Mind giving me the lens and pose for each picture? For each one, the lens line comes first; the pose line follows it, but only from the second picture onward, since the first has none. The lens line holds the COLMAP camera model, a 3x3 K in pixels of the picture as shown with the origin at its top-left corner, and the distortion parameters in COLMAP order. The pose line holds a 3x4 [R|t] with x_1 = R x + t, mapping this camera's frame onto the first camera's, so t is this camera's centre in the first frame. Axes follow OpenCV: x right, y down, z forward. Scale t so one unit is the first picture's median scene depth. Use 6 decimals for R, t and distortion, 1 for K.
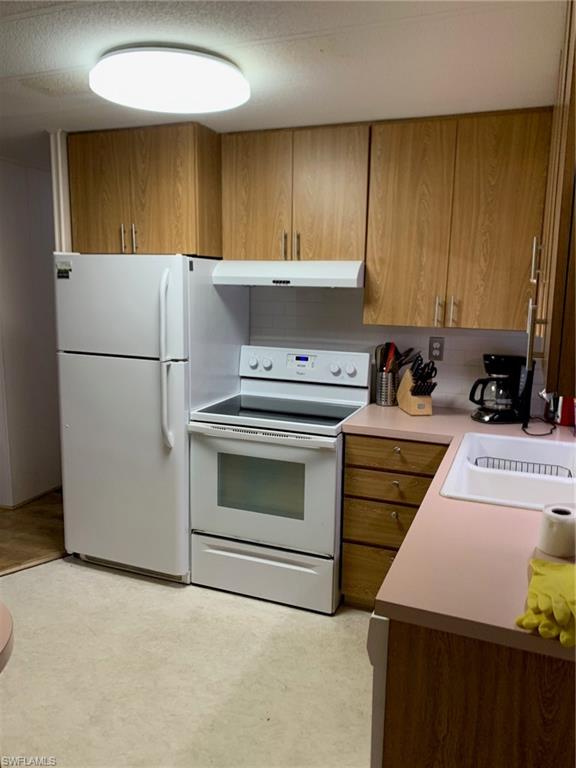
lens RADIAL K [[588.7, 0, 287.9], [0, 588.7, 383.7], [0, 0, 1]] dist [0.004706, -0.000165]
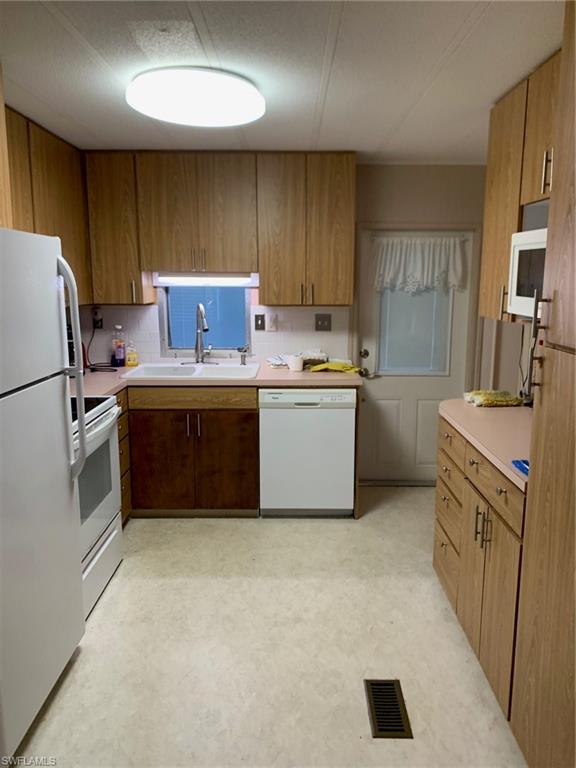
lens RADIAL K [[588.7, 0, 287.8], [0, 588.7, 384.0], [0, 0, 1]] dist [0.004706, -0.000165]
pose [[-0.360214, -0.177215, 0.915883, -1.258503], [0.151707, 0.957593, 0.244952, -0.209027], [-0.920452, 0.227181, -0.318053, 1.181832]]
